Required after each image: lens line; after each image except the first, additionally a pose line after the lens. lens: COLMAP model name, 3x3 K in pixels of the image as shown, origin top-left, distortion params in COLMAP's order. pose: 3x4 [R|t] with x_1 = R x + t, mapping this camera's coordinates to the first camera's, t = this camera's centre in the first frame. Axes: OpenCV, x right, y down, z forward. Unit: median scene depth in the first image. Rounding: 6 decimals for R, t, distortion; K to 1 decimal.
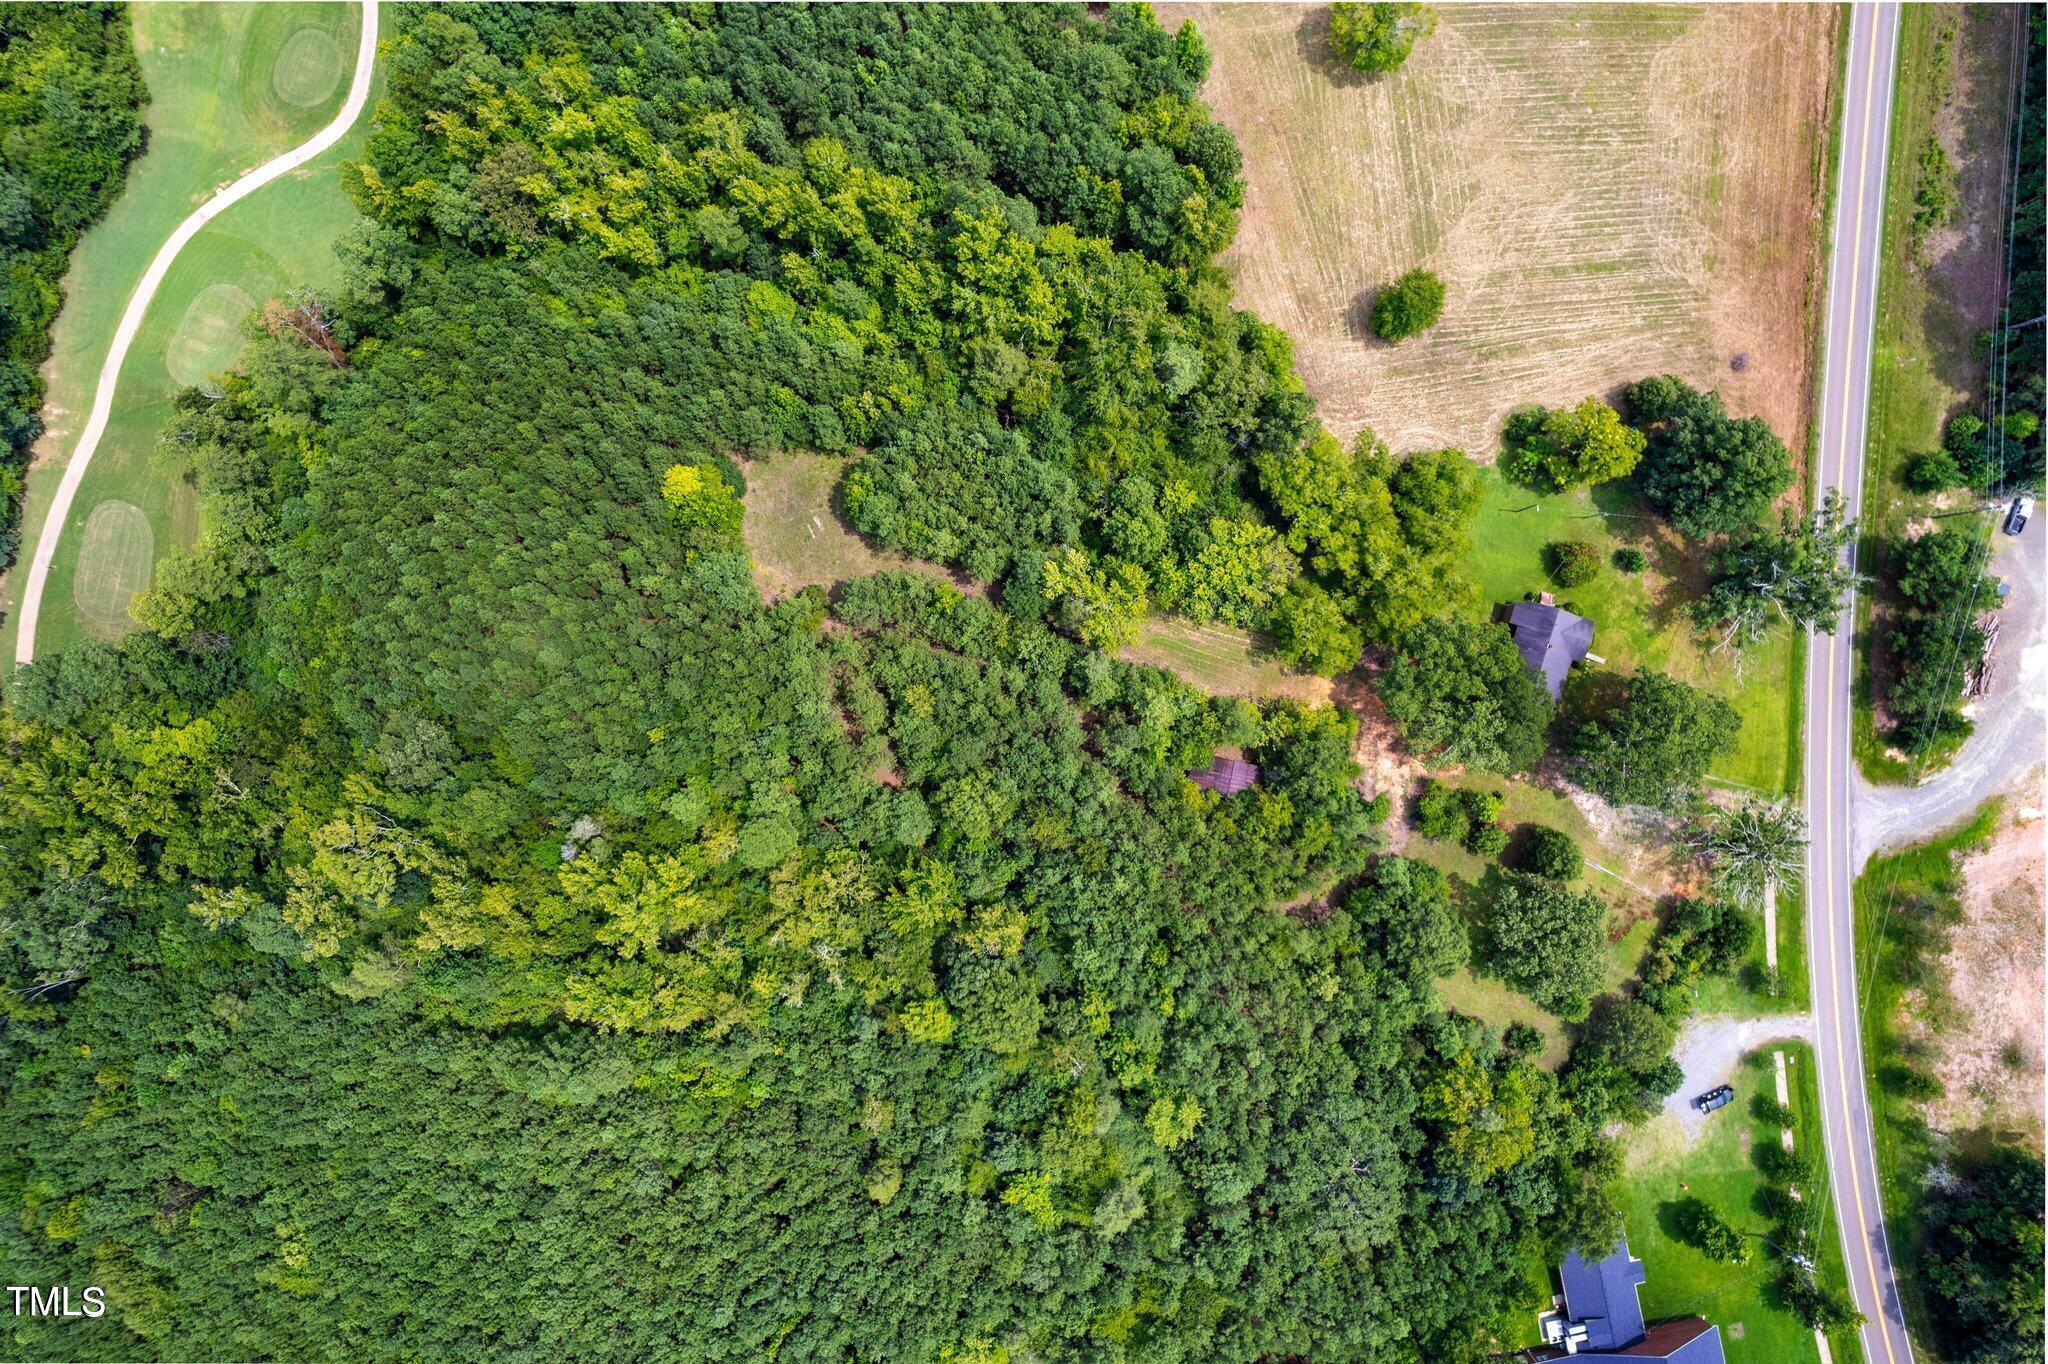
lens RADIAL K [[1313.9, 0, 1024.0], [0, 1313.9, 682.0], [0, 0, 1]] dist [-0.081322, 0.074672]
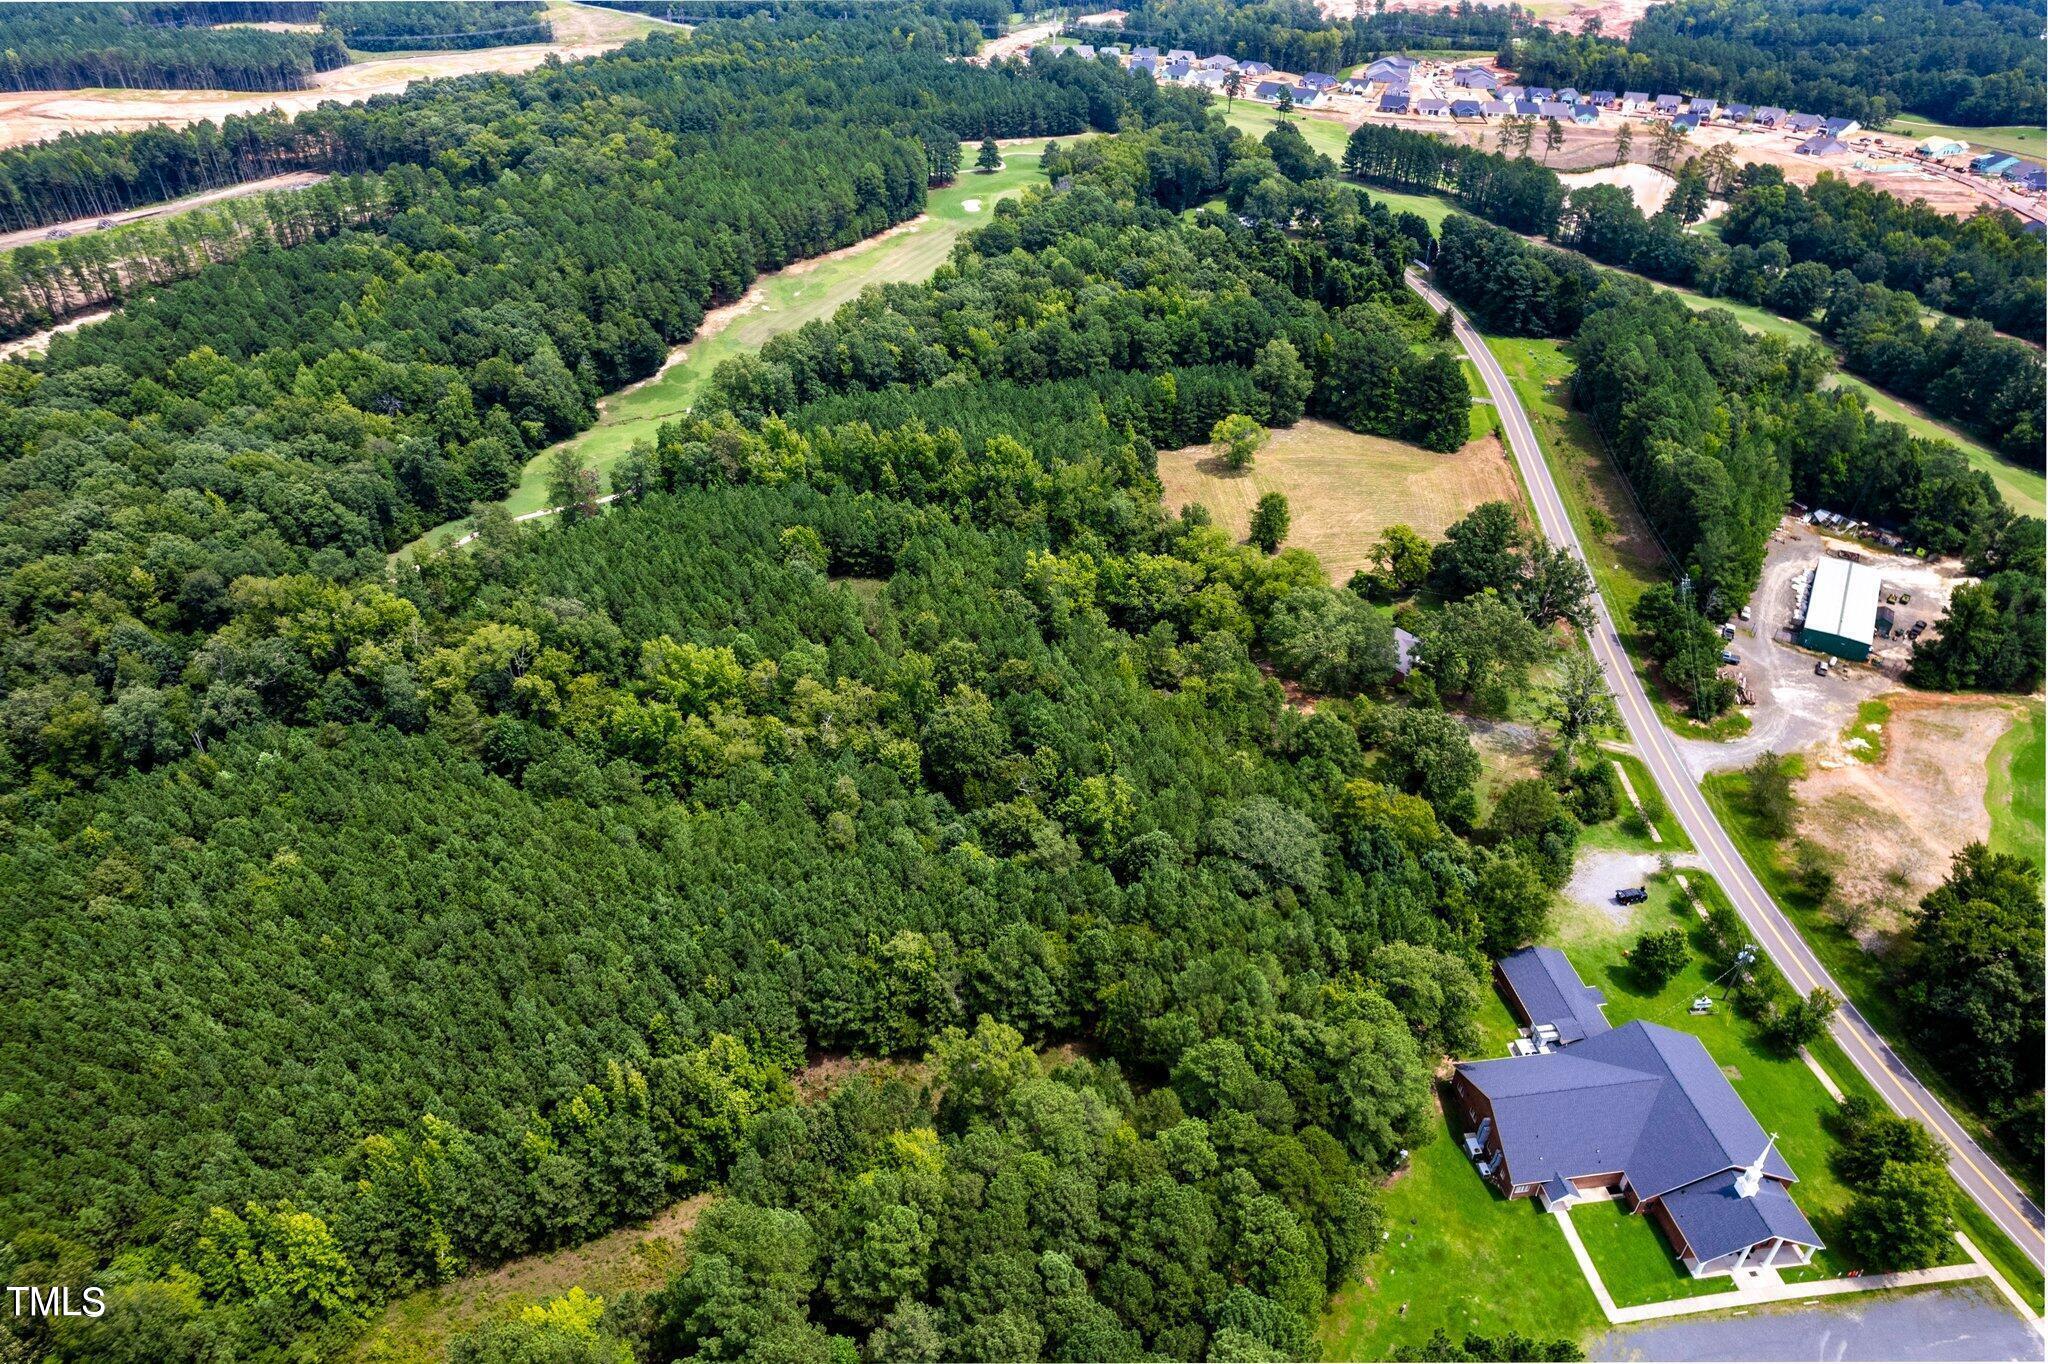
lens RADIAL K [[1313.9, 0, 1024.0], [0, 1313.9, 682.0], [0, 0, 1]] dist [-0.081322, 0.074672]
pose [[0.997707, 0.040542, -0.054203, 0.089894], [-0.067653, 0.571695, -0.817672, 1.105400], [-0.002162, 0.819464, 0.573127, 0.246107]]
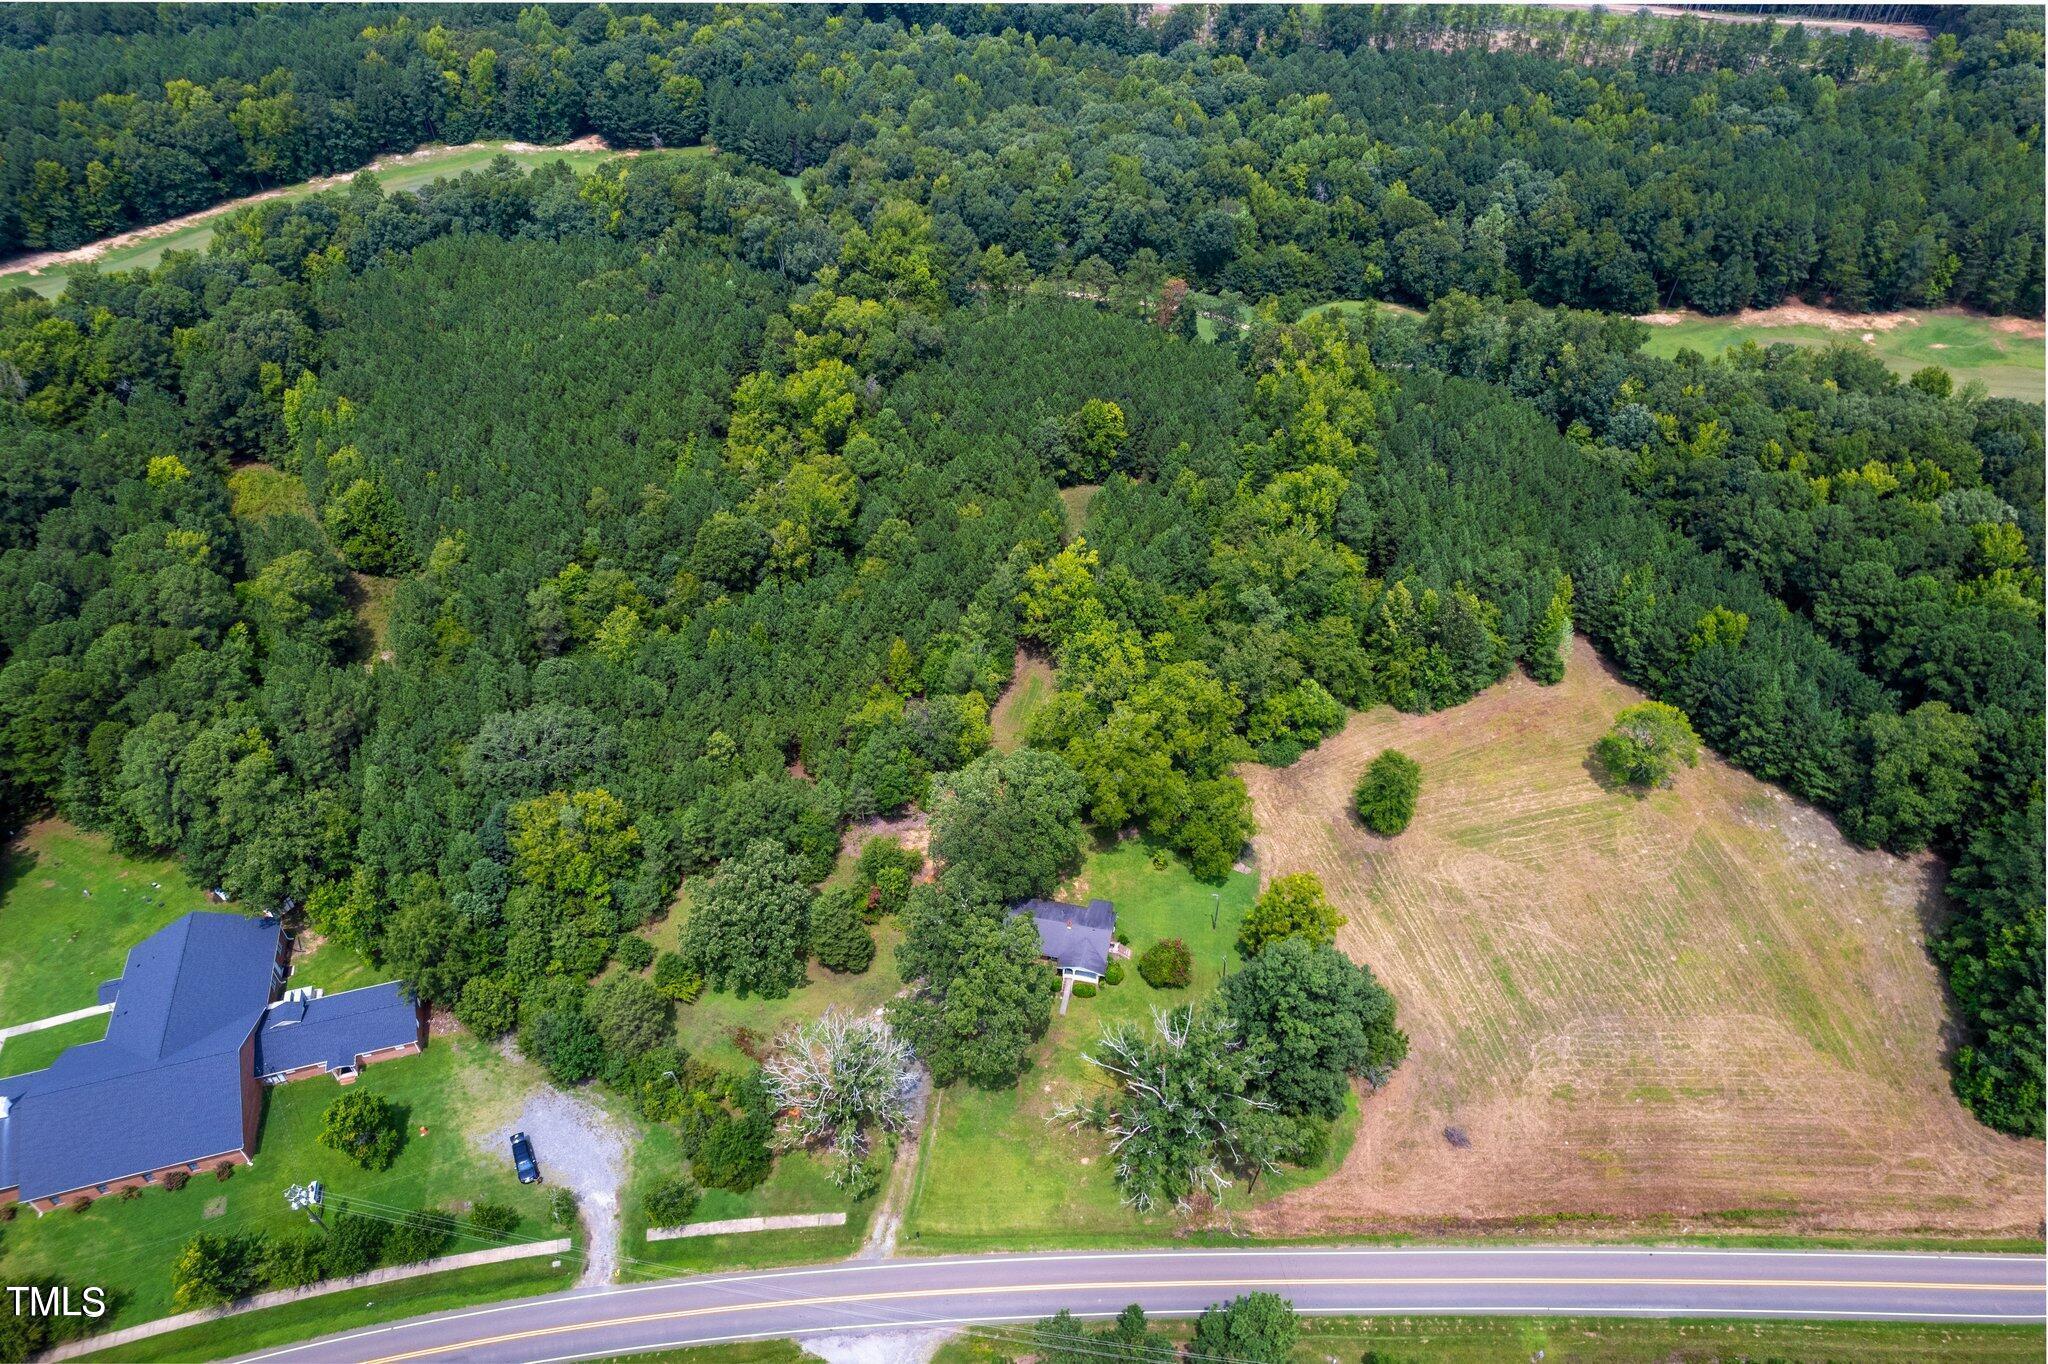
lens RADIAL K [[1313.9, 0, 1024.0], [0, 1313.9, 682.0], [0, 0, 1]] dist [-0.081322, 0.074672]
pose [[0.086920, 0.648747, -0.756024, 0.956868], [-0.996051, 0.070379, -0.054123, 0.040821], [0.018096, 0.757742, 0.652303, 0.262117]]
